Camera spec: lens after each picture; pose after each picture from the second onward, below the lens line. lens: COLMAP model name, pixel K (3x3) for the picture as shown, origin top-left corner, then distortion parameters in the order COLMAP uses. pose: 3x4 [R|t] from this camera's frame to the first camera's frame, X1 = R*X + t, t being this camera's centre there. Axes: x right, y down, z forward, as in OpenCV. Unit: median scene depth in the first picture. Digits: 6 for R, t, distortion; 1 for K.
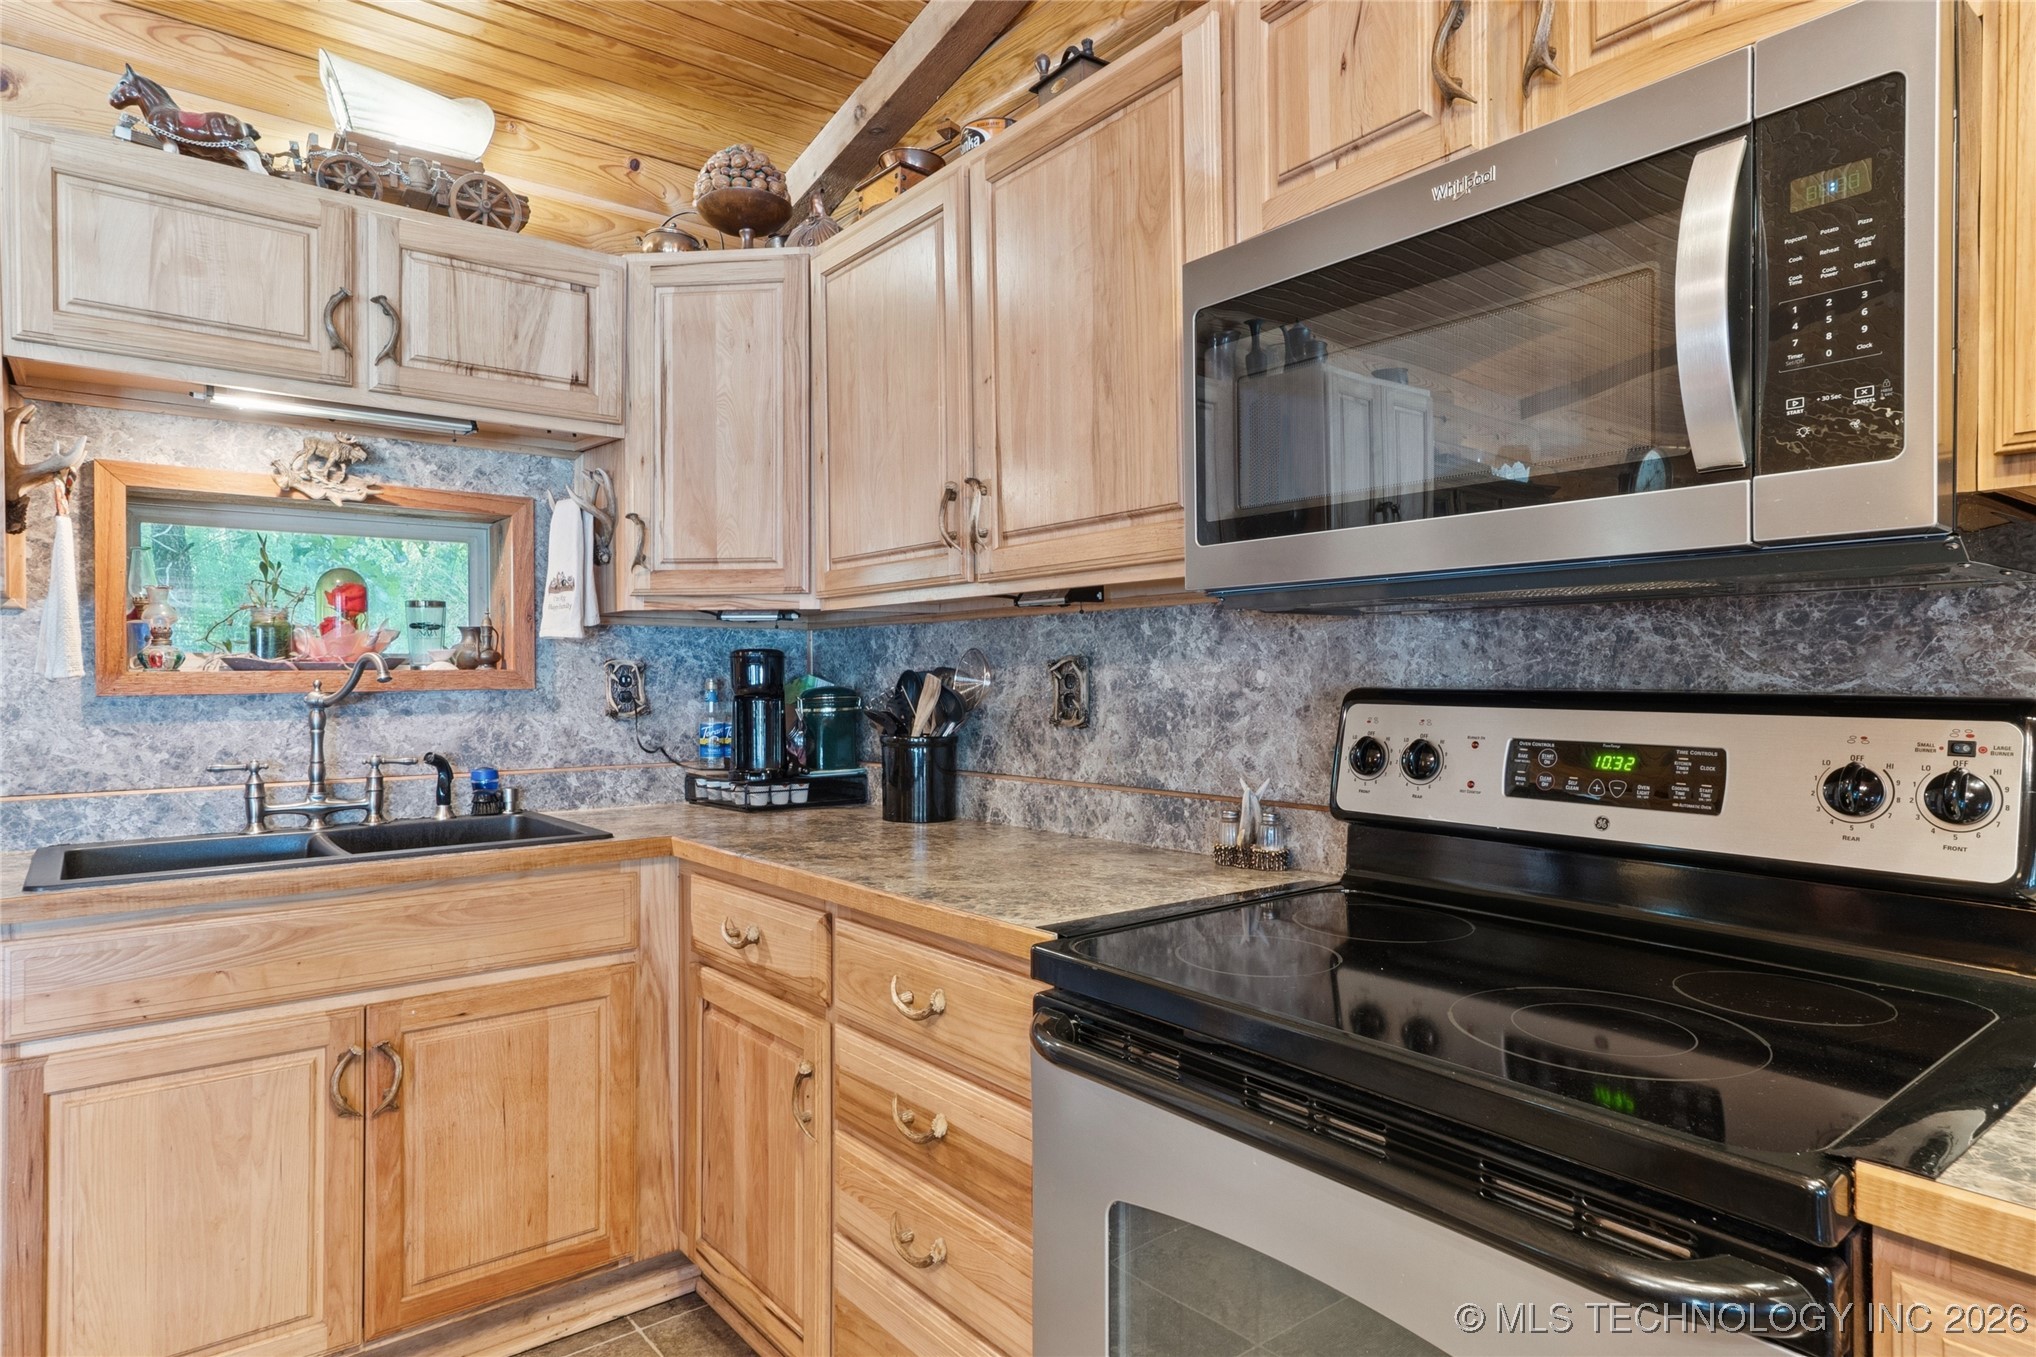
lens RADIAL K [[1156.4, 0, 1016.5], [0, 1156.4, 680.9], [0, 0, 1]] dist [0.022112, -0.001647]
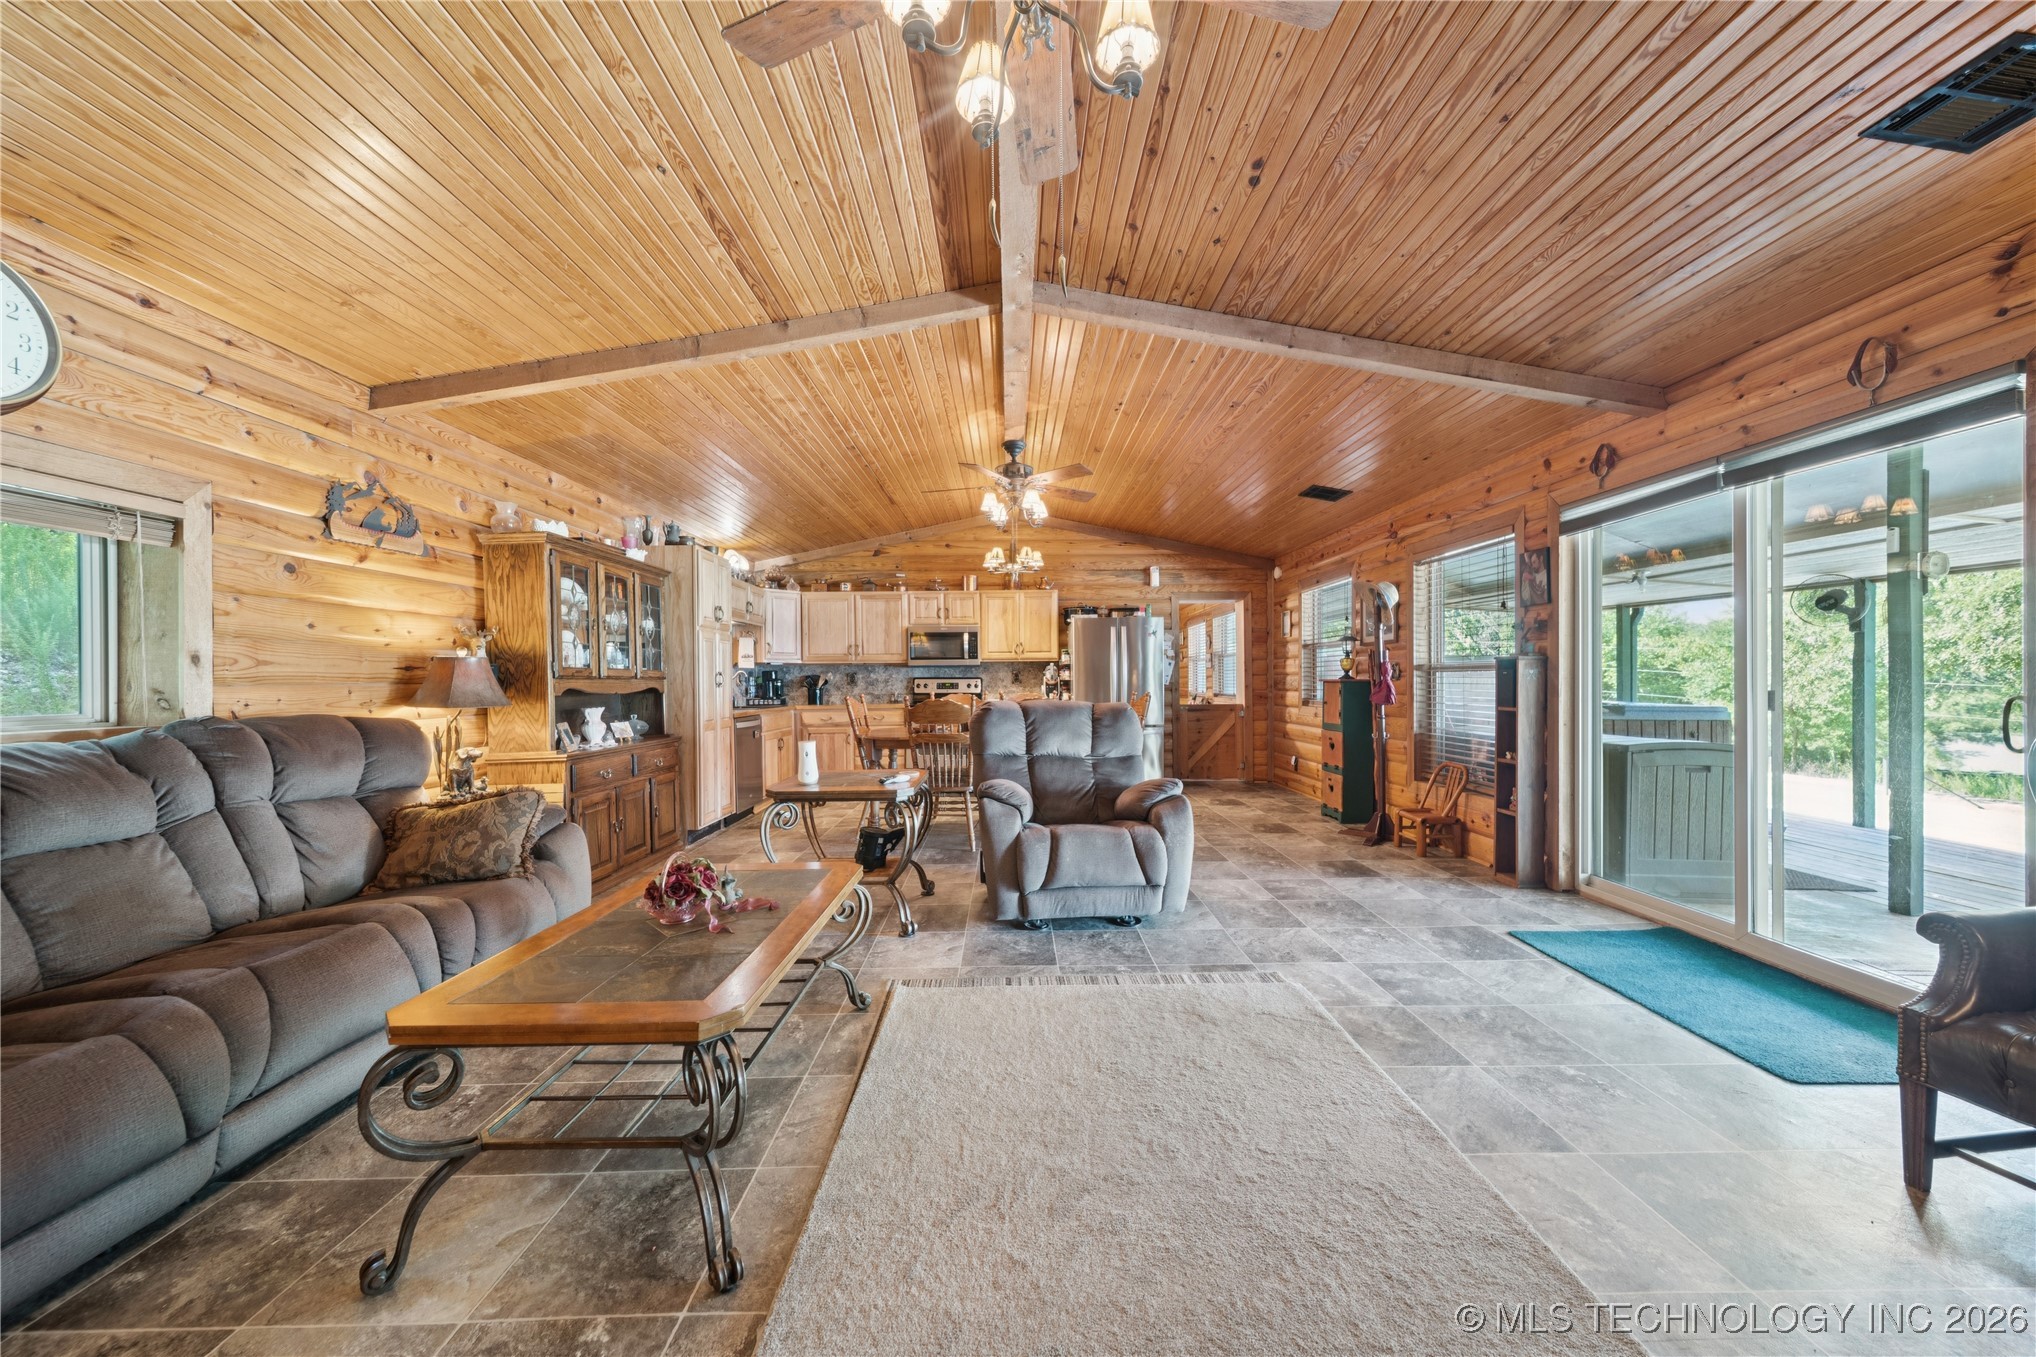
lens RADIAL K [[727.2, 0, 1019.6], [0, 727.2, 676.1], [0, 0, 1]] dist [0.007185, -0.001533]
pose [[0.609446, 0.004370, 0.792815, -2.246515], [0.008485, 0.999892, -0.012033, 0.043626], [-0.792782, 0.014060, 0.609343, -1.806405]]
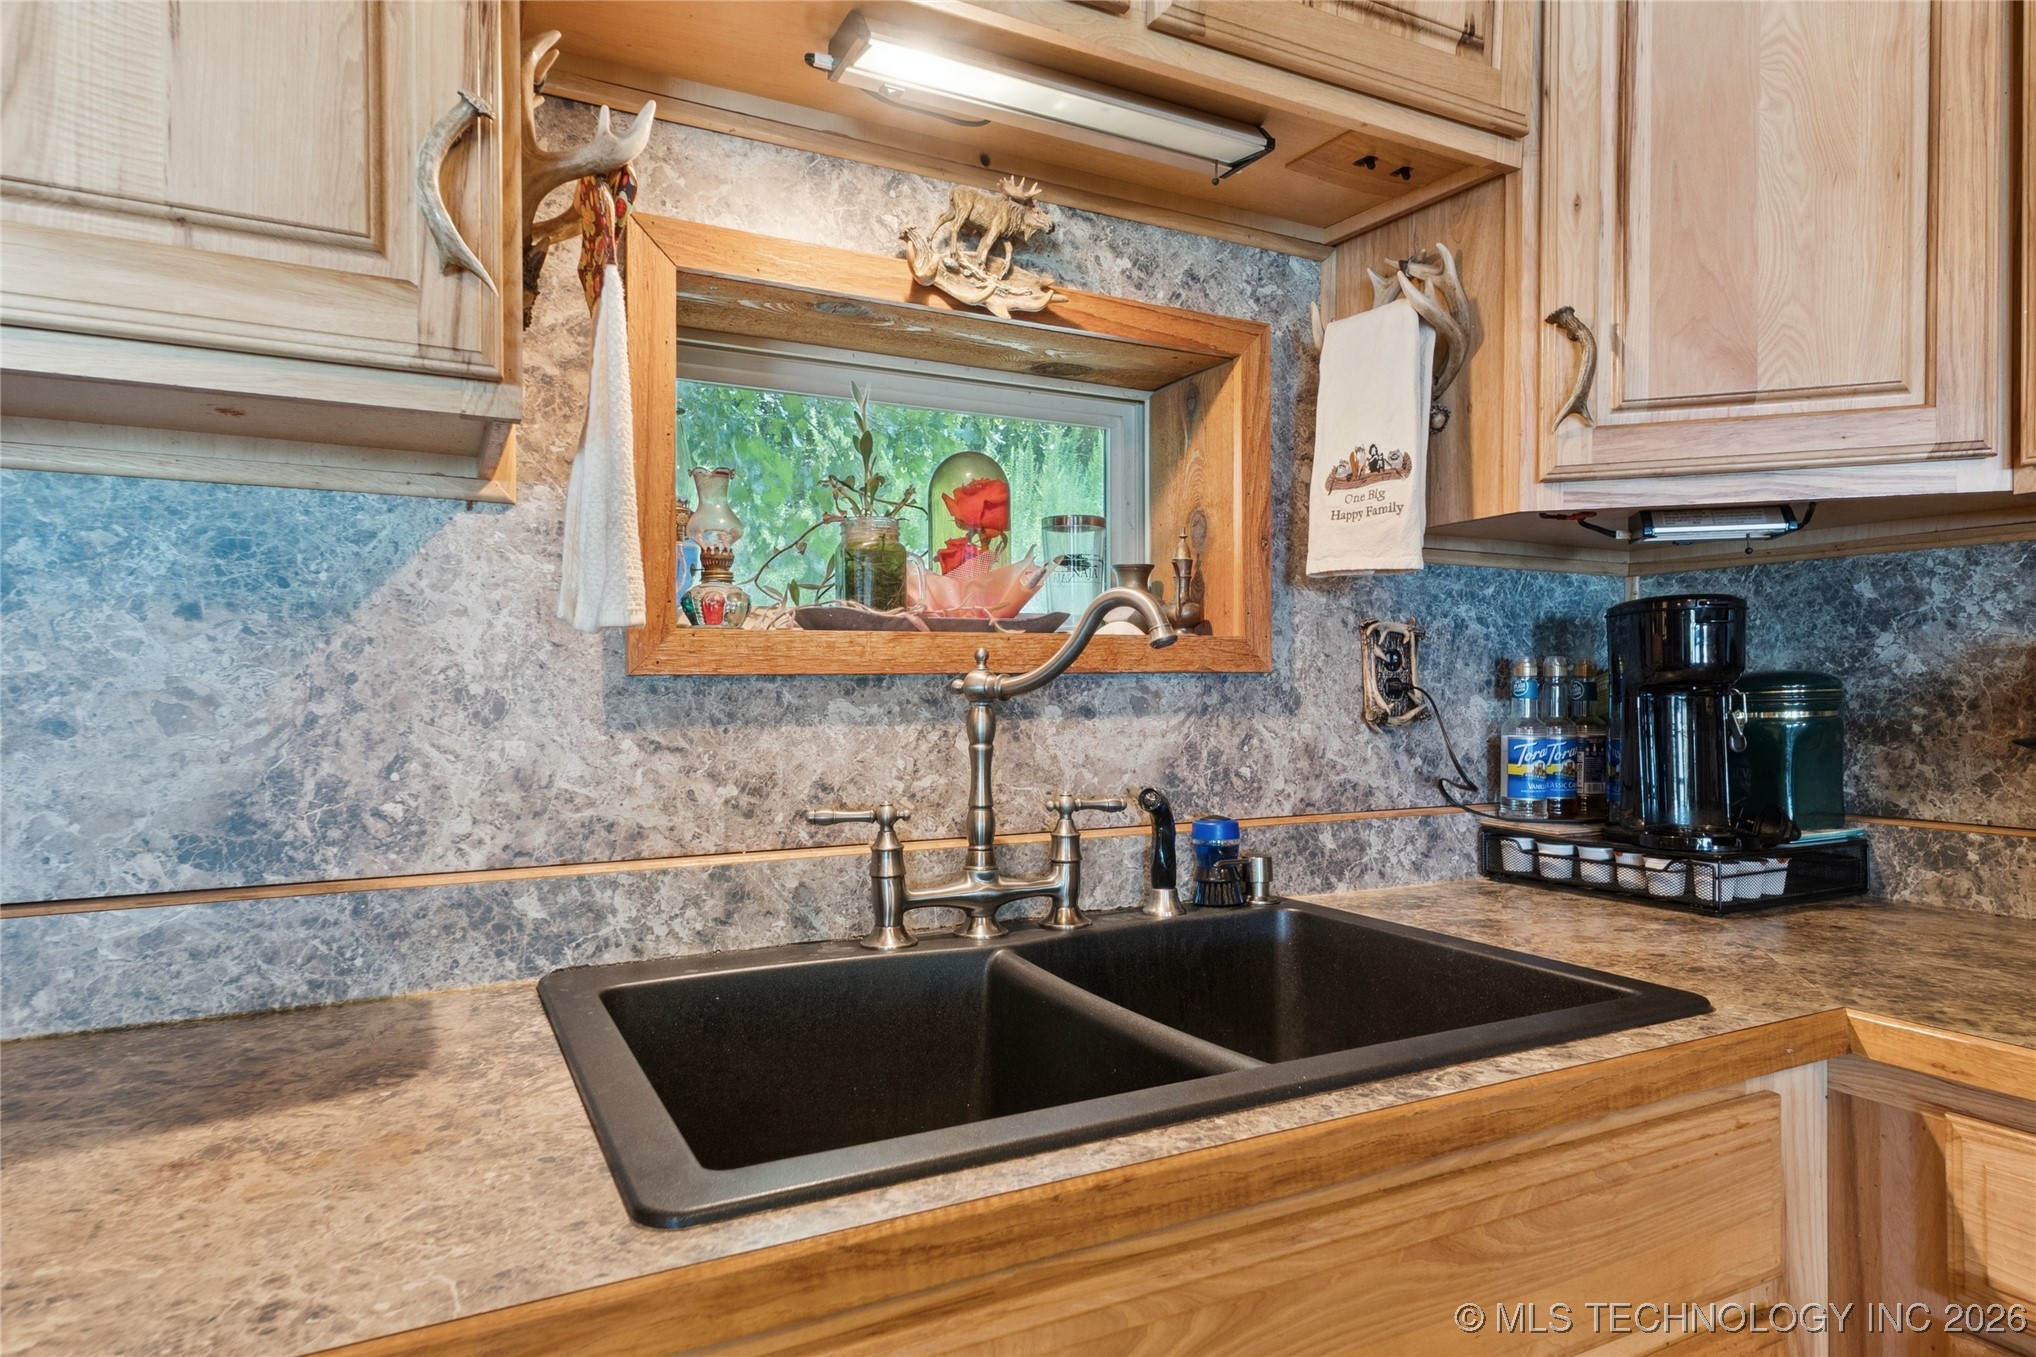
lens RADIAL K [[1156.4, 0, 1016.3], [0, 1156.4, 686.4], [0, 0, 1]] dist [0.022112, -0.001647]
pose [[0.981662, 0.002245, -0.190615, -0.492992], [-0.002898, 0.999991, -0.003144, 0.018142], [0.190607, 0.003639, 0.981660, 0.504076]]
